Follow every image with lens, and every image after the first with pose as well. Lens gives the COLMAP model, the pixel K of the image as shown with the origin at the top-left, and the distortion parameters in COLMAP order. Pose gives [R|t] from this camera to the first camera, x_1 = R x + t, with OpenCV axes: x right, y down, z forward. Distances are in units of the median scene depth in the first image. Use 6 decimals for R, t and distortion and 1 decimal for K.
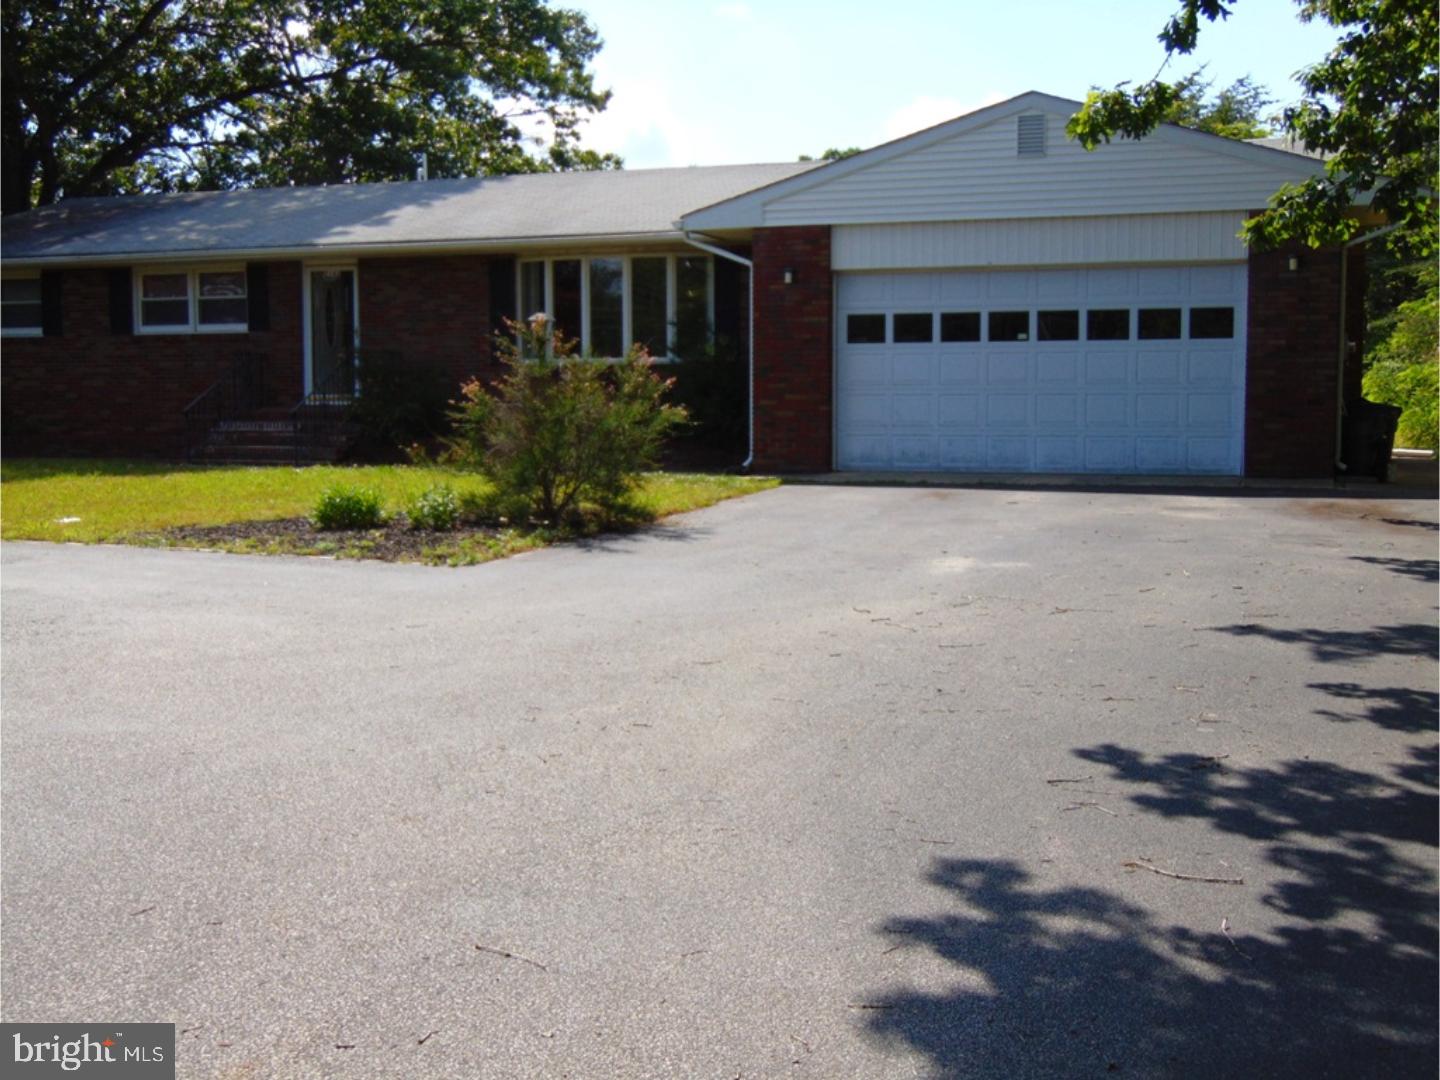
lens RADIAL K [[1787.4, 0, 720.0], [0, 1787.4, 540.0], [0, 0, 1]] dist [0.023069, -0.036060]
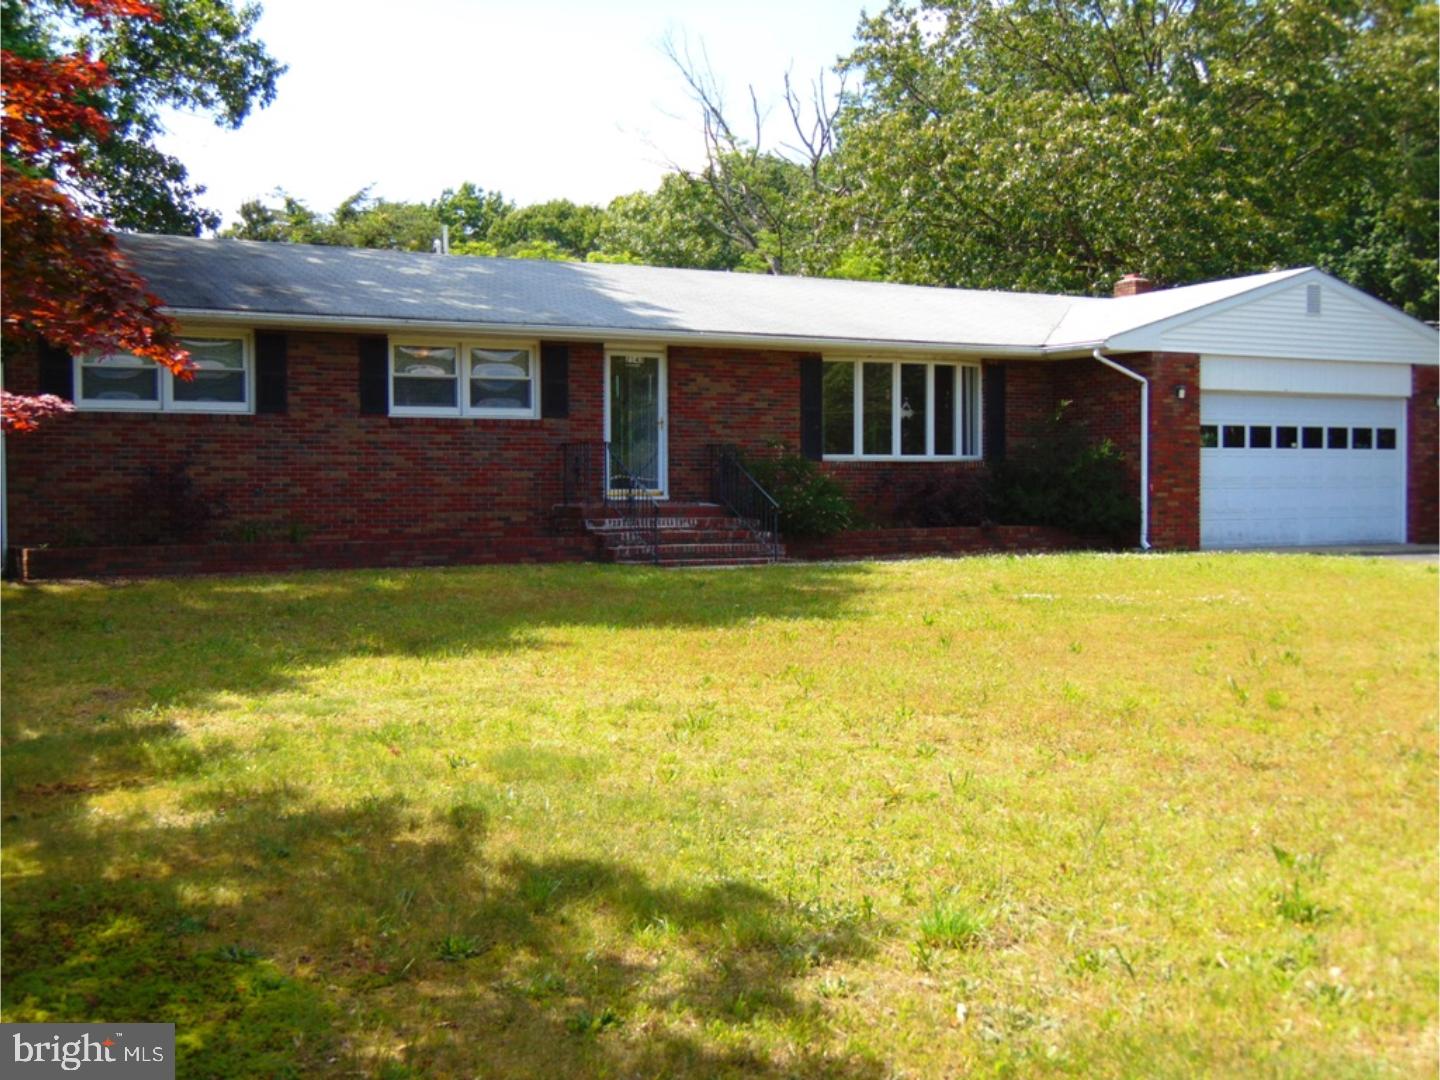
lens RADIAL K [[1787.4, 0, 720.0], [0, 1787.4, 540.0], [0, 0, 1]] dist [0.023069, -0.036060]
pose [[0.629000, -0.023955, 0.777036, -1.132847], [0.063539, 0.997765, -0.020674, -0.039963], [-0.774805, 0.062376, 0.629116, 0.471076]]
